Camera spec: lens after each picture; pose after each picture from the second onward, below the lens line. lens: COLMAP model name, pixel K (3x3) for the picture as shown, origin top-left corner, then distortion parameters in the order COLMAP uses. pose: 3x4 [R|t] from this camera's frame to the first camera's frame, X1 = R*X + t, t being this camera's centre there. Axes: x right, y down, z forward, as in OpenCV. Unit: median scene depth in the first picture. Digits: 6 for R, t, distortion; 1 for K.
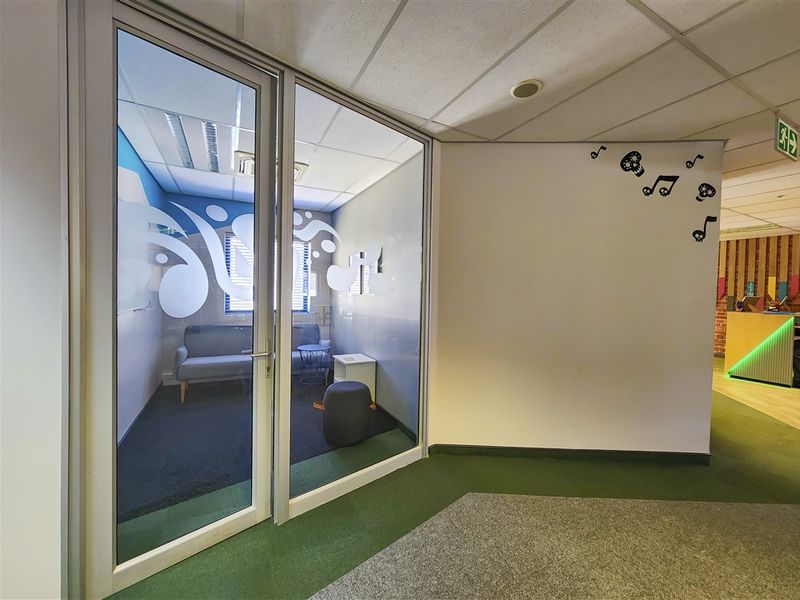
lens RADIAL K [[328.3, 0, 391.7], [0, 328.3, 297.8], [0, 0, 1]] dist [0.003616, 0.000865]
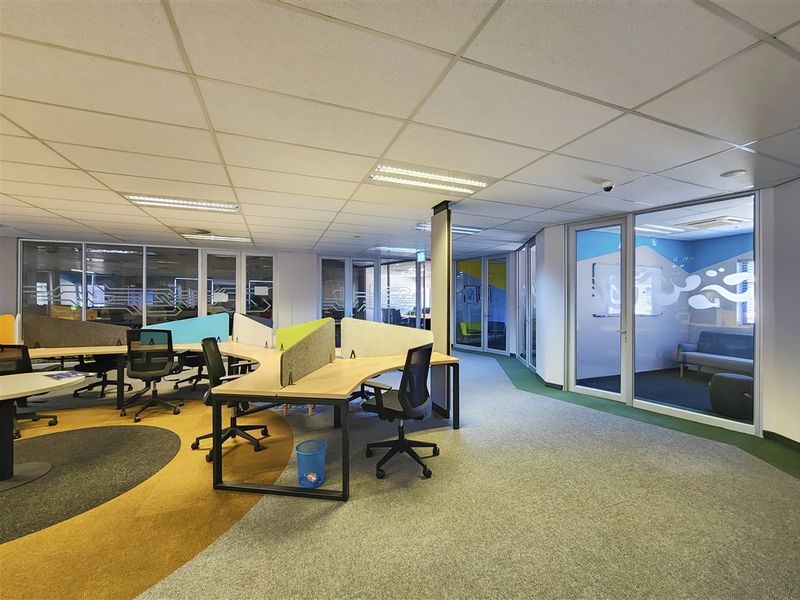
lens RADIAL K [[328.3, 0, 396.4], [0, 328.3, 303.9], [0, 0, 1]] dist [0.003616, 0.000865]
pose [[-0.090491, 0.000730, -0.995897, 1.508964], [-0.033066, 0.999446, 0.003737, 0.009562], [0.995348, 0.033269, -0.090417, -0.309357]]
